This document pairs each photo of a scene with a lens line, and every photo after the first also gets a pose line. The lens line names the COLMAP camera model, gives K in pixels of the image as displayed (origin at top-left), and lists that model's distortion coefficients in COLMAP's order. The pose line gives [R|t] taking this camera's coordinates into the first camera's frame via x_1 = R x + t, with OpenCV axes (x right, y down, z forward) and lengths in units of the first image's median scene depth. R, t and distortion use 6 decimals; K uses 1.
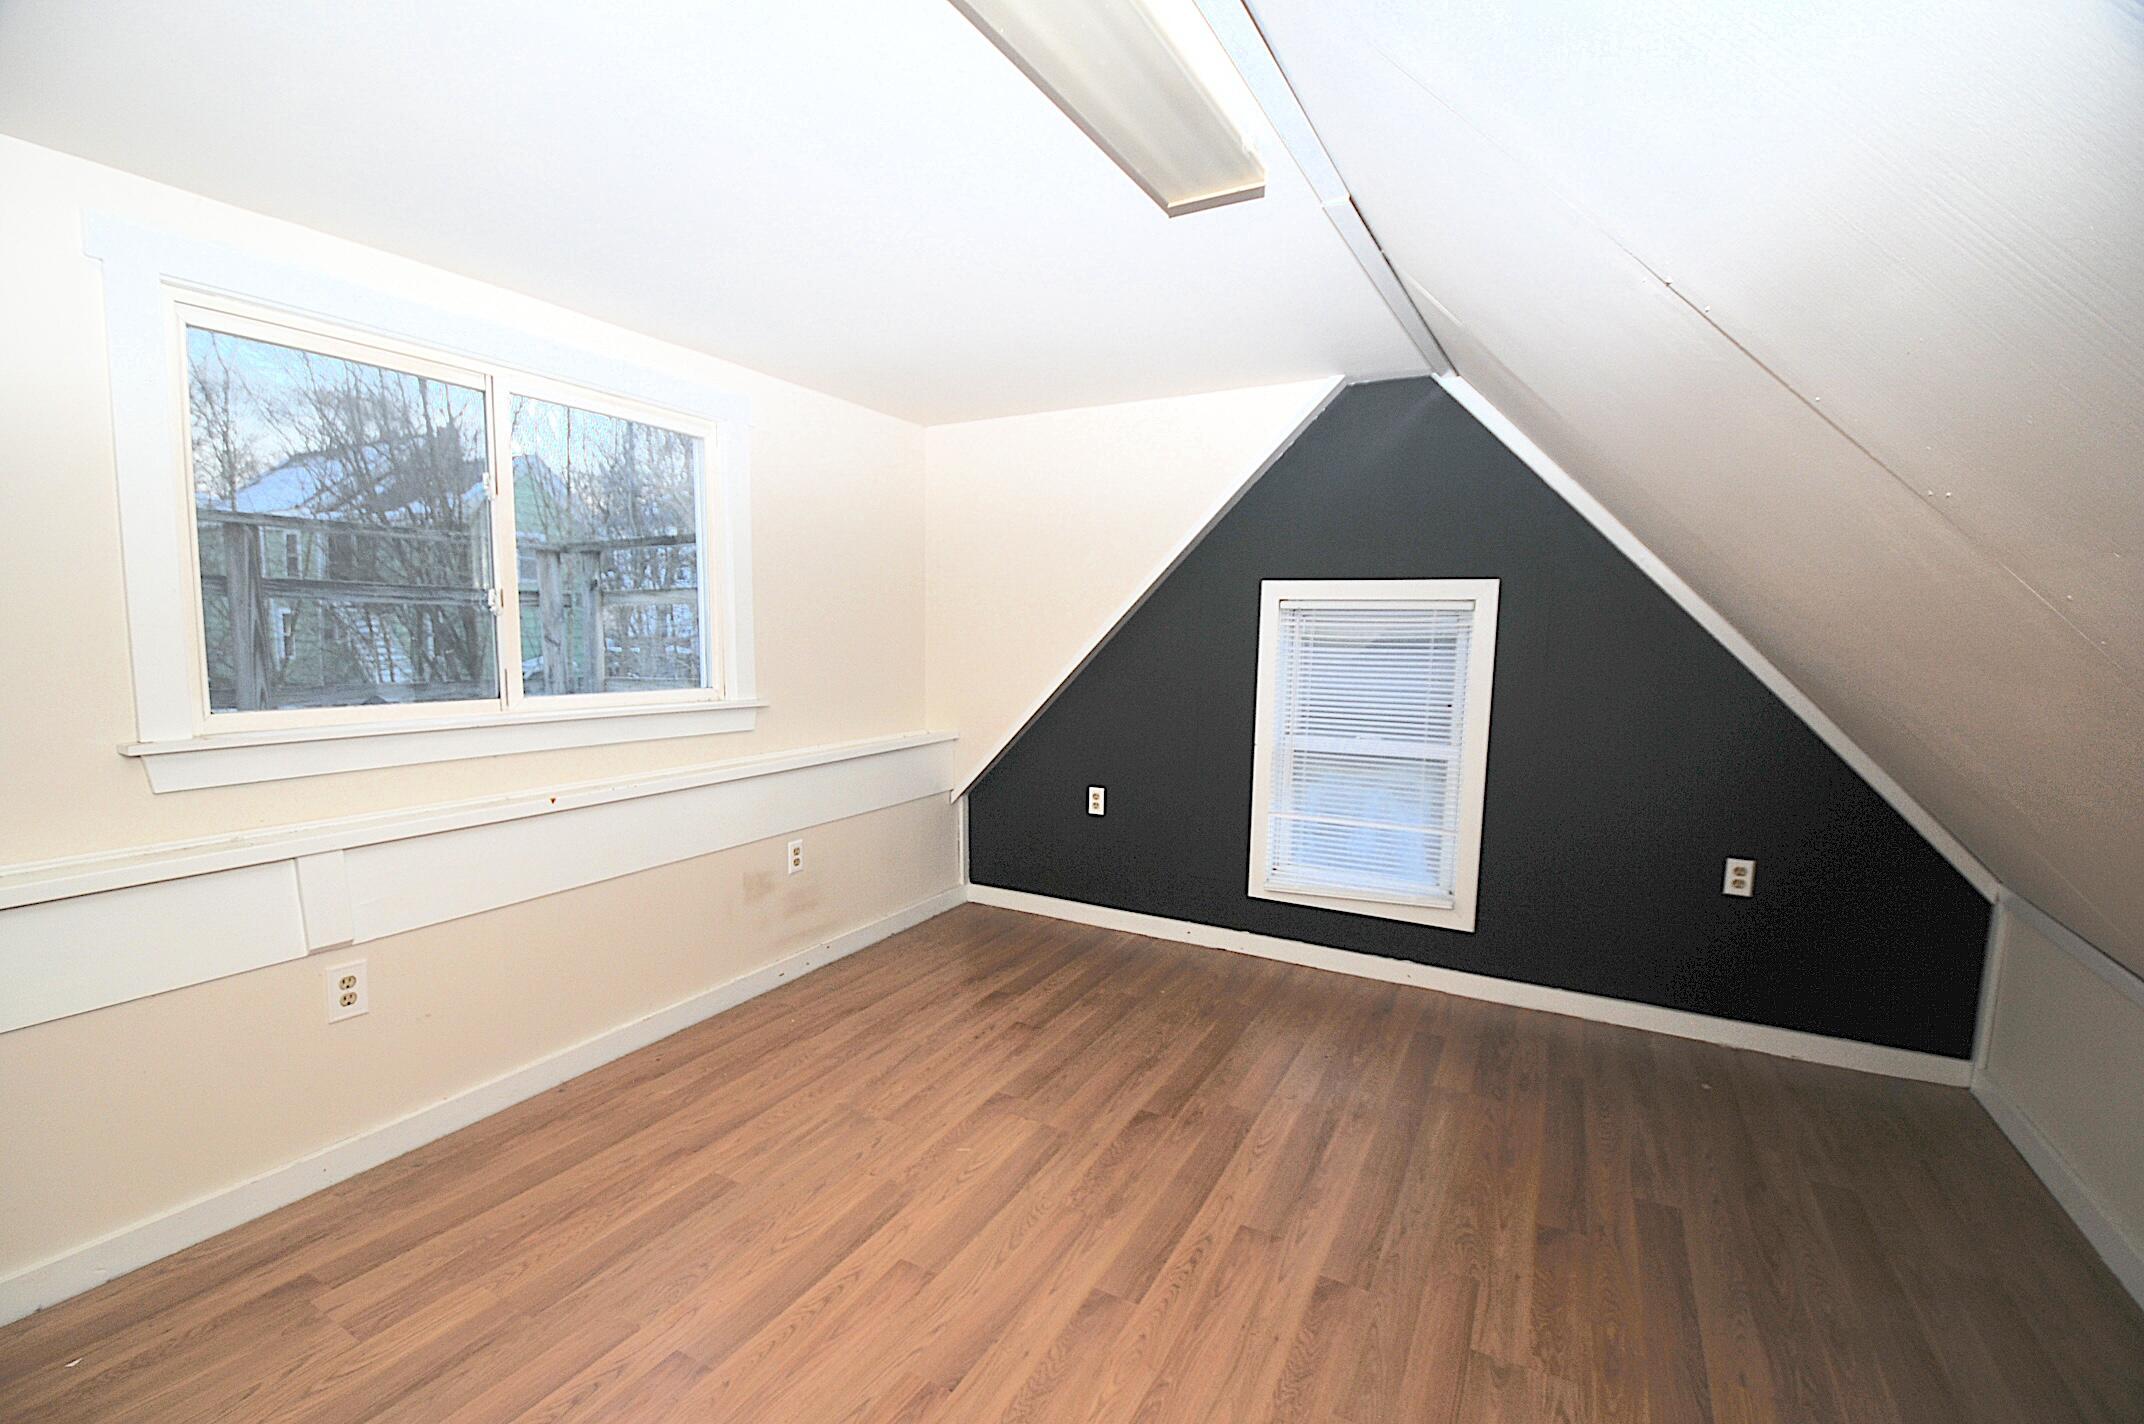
lens RADIAL K [[938.7, 0, 1058.0], [0, 938.7, 738.4], [0, 0, 1]] dist [0.024010, -0.028548]
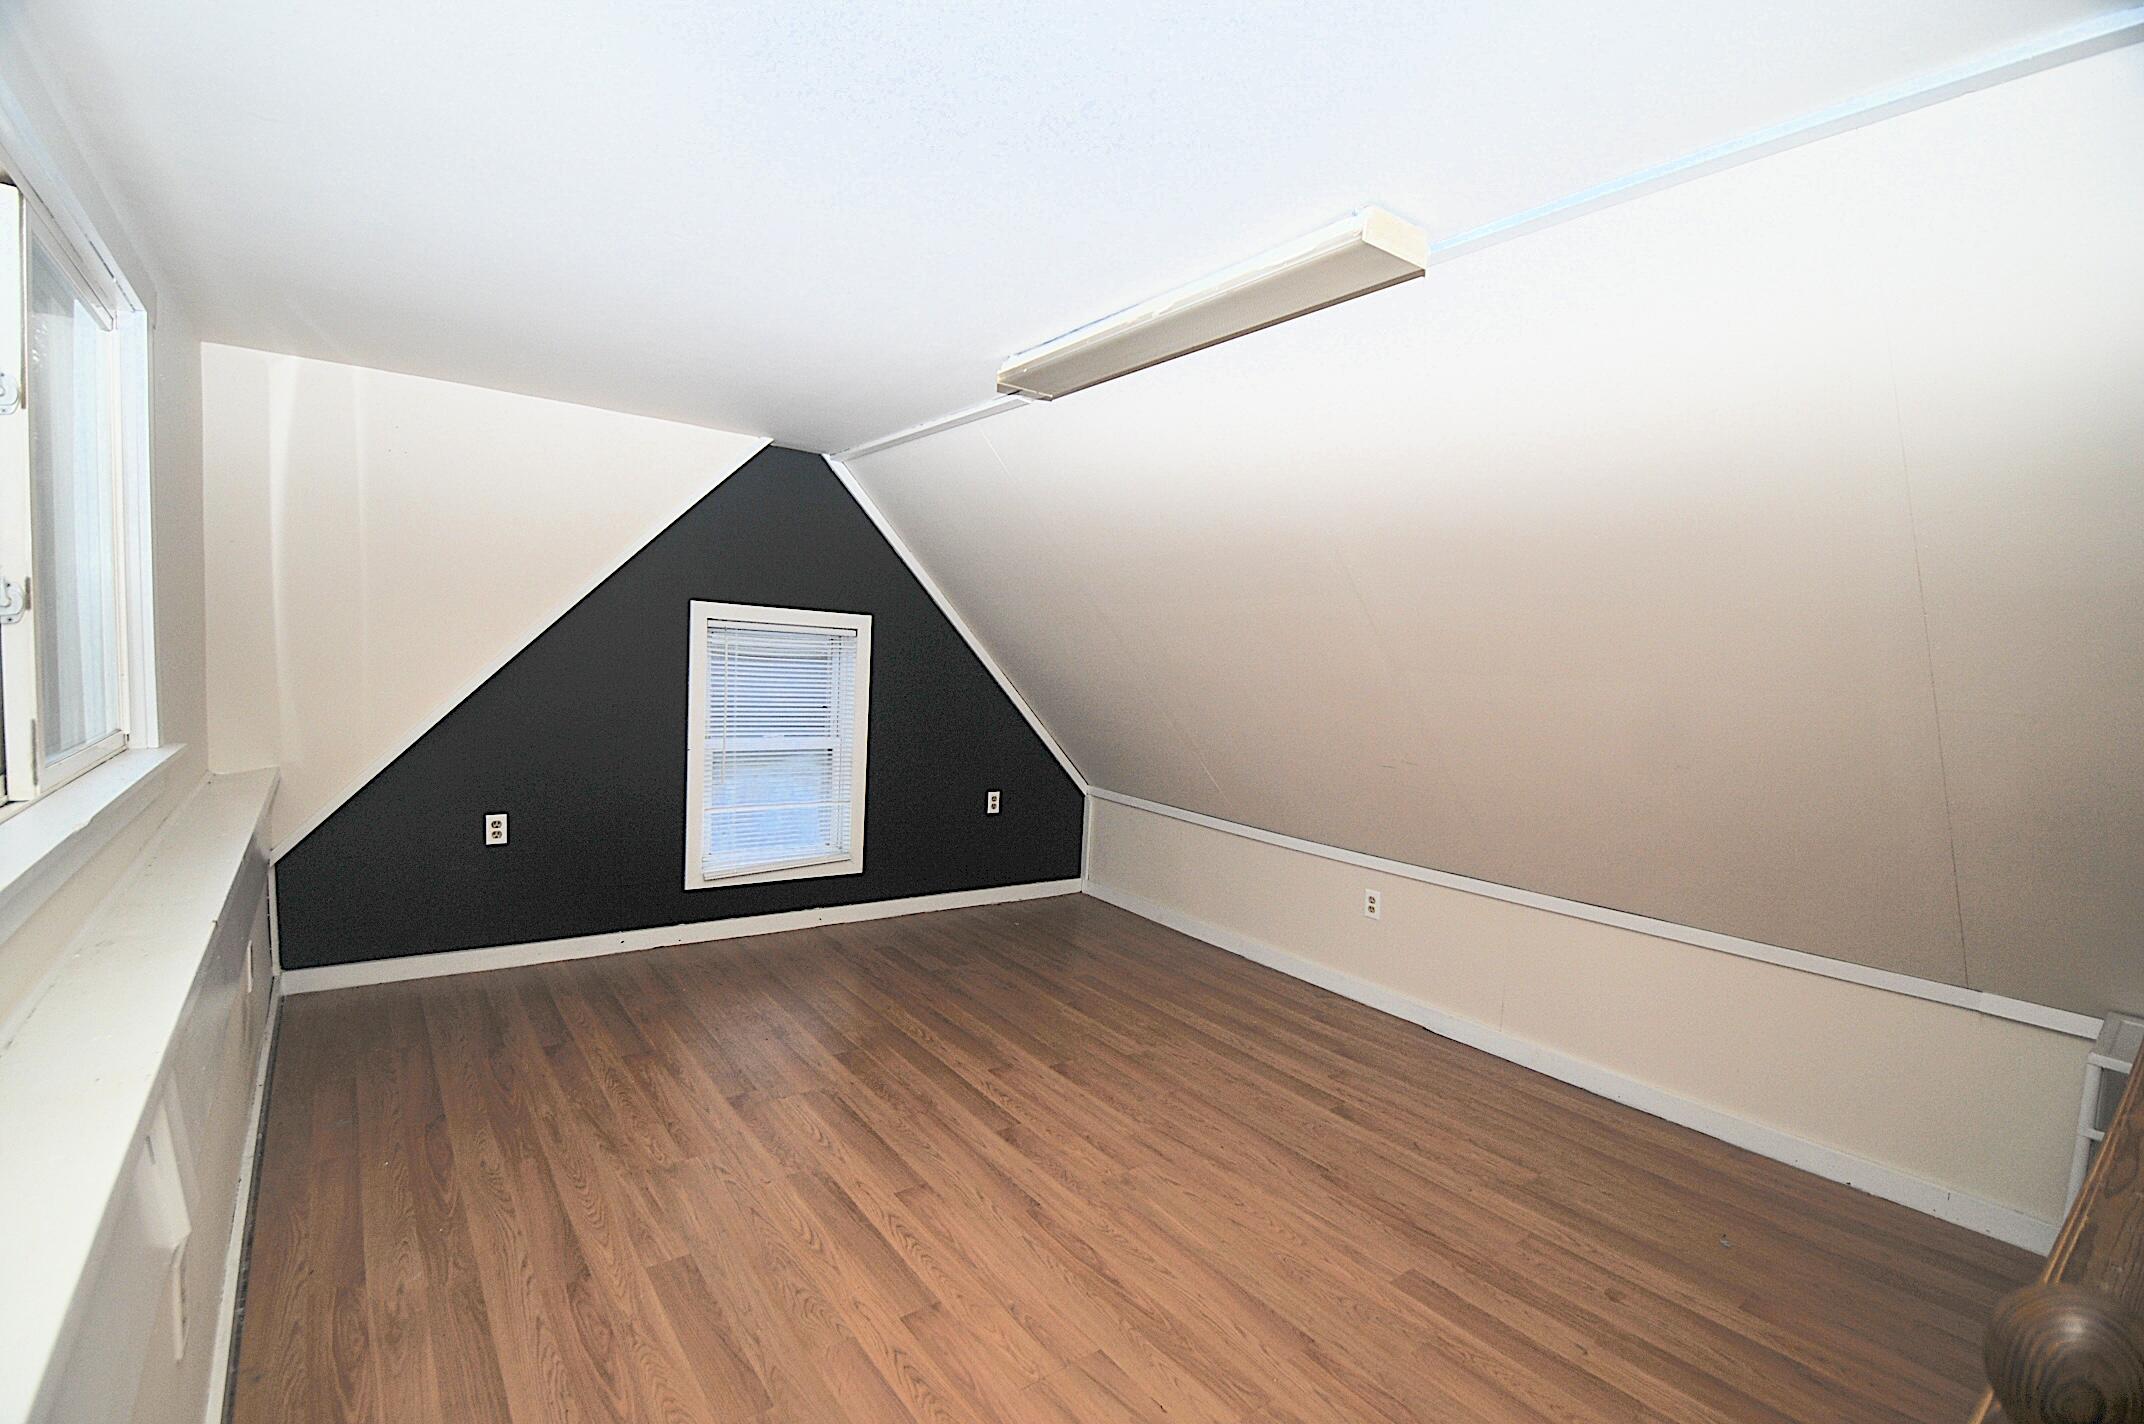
lens RADIAL K [[938.7, 0, 1058.0], [0, 938.7, 738.4], [0, 0, 1]] dist [0.024010, -0.028548]
pose [[0.411699, -0.073791, 0.908327, -0.799109], [0.056250, 0.996874, 0.055490, -0.057193], [-0.909582, 0.028248, 0.414563, 0.209083]]
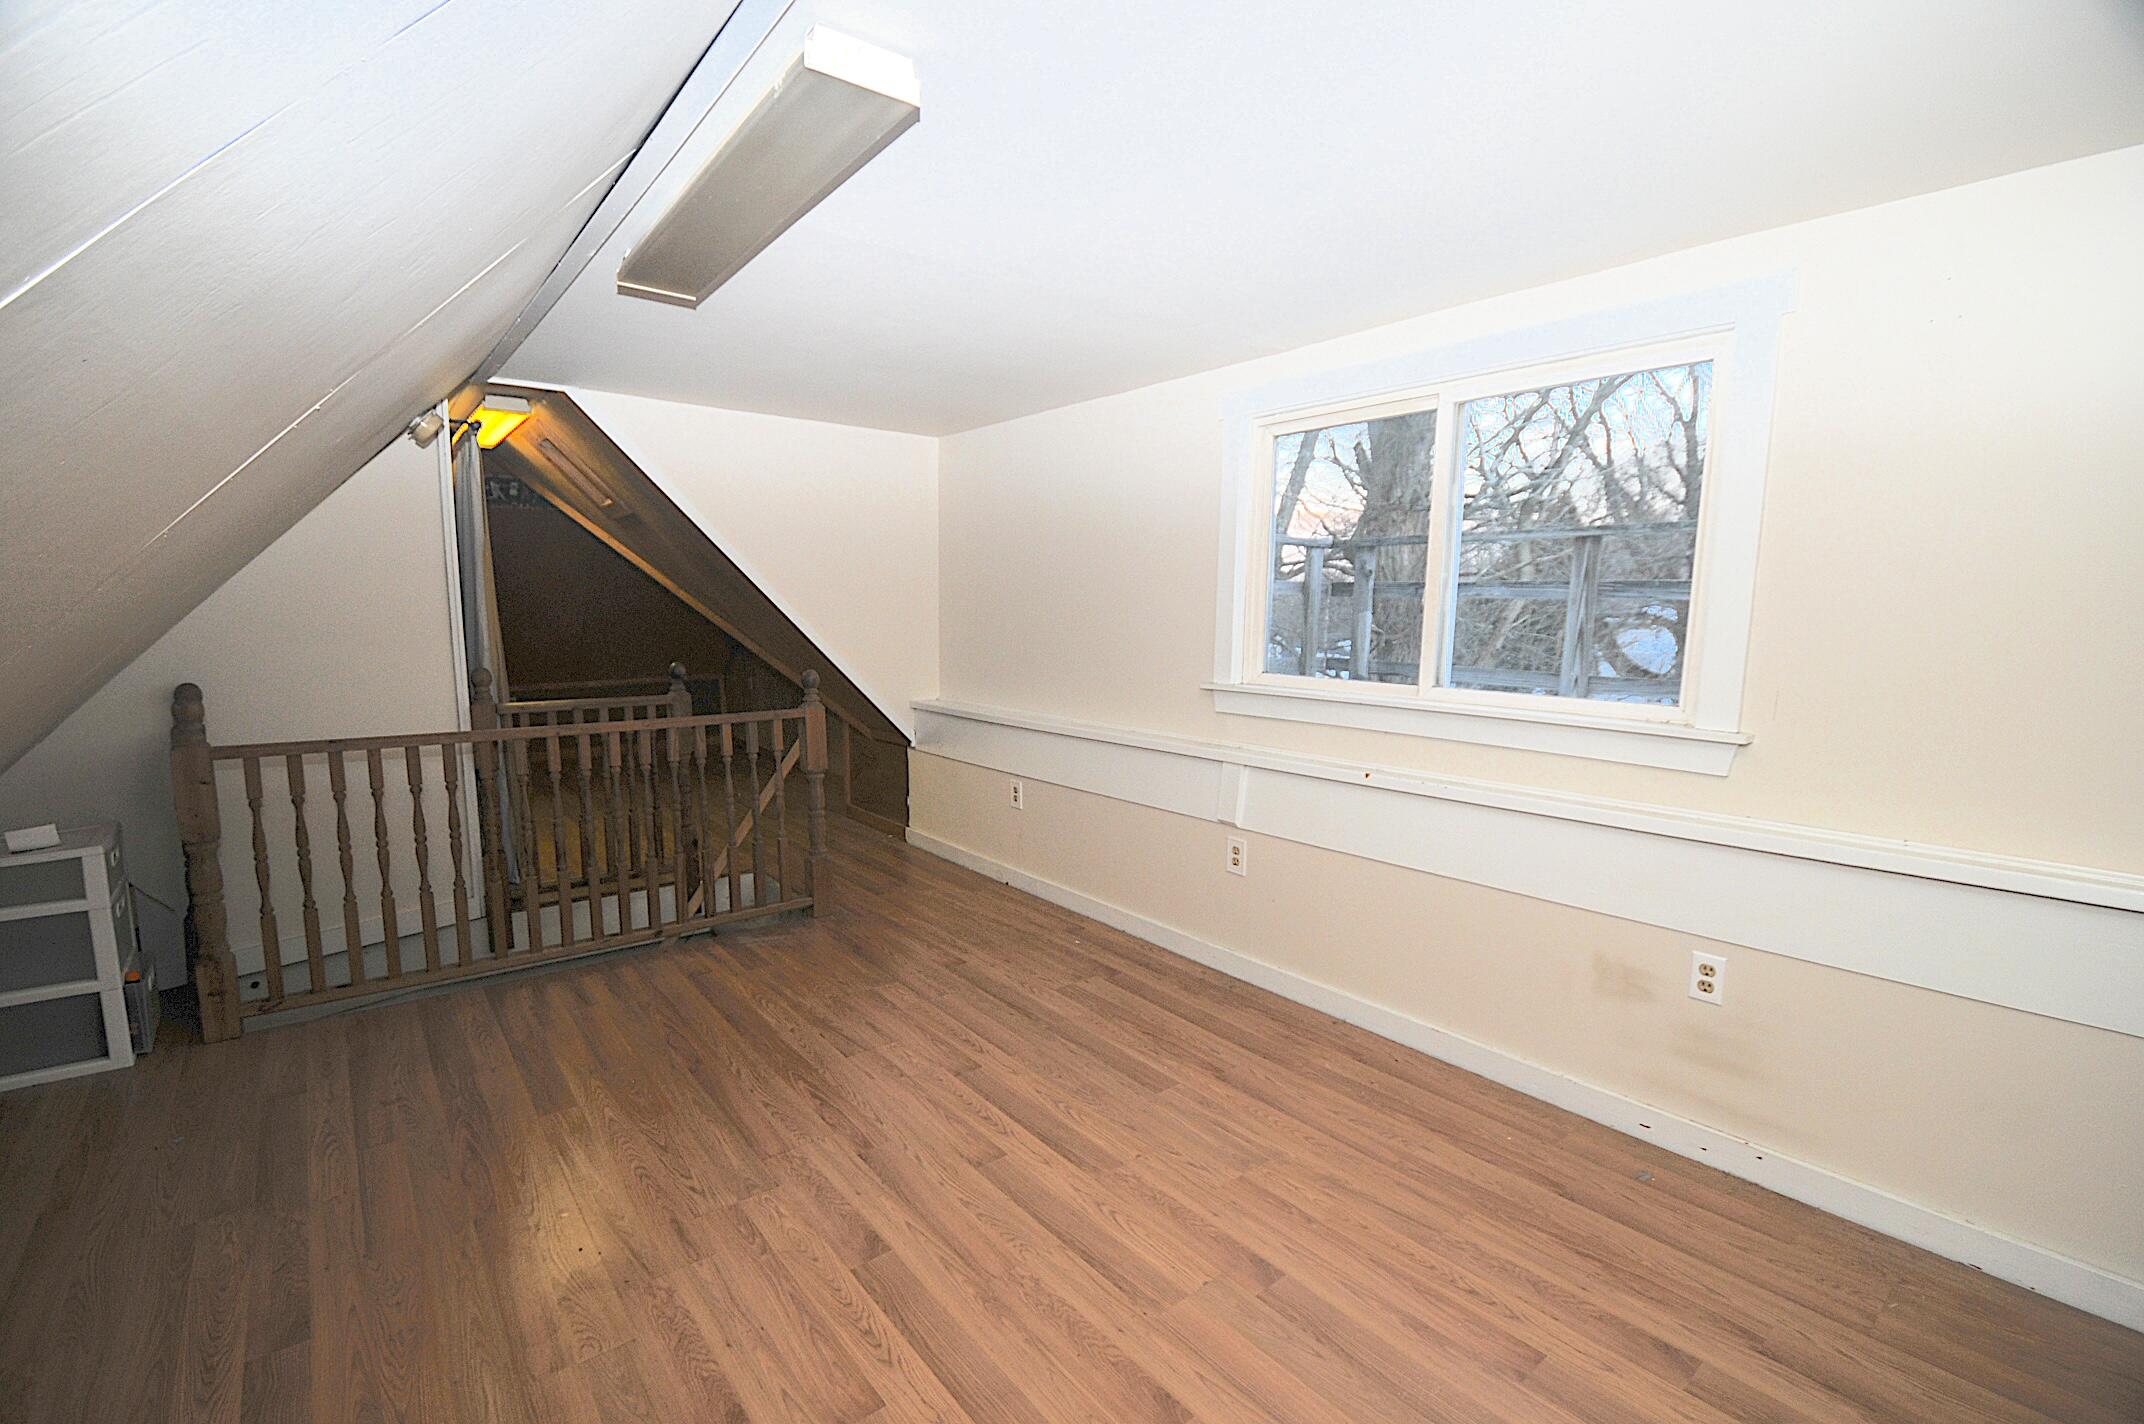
lens RADIAL K [[938.7, 0, 1058.0], [0, 938.7, 738.4], [0, 0, 1]] dist [0.024010, -0.028548]
pose [[-0.396019, 0.109957, -0.911635, 0.582653], [-0.117512, 0.978572, 0.169078, -0.114946], [0.910692, 0.174086, -0.374612, 0.996175]]
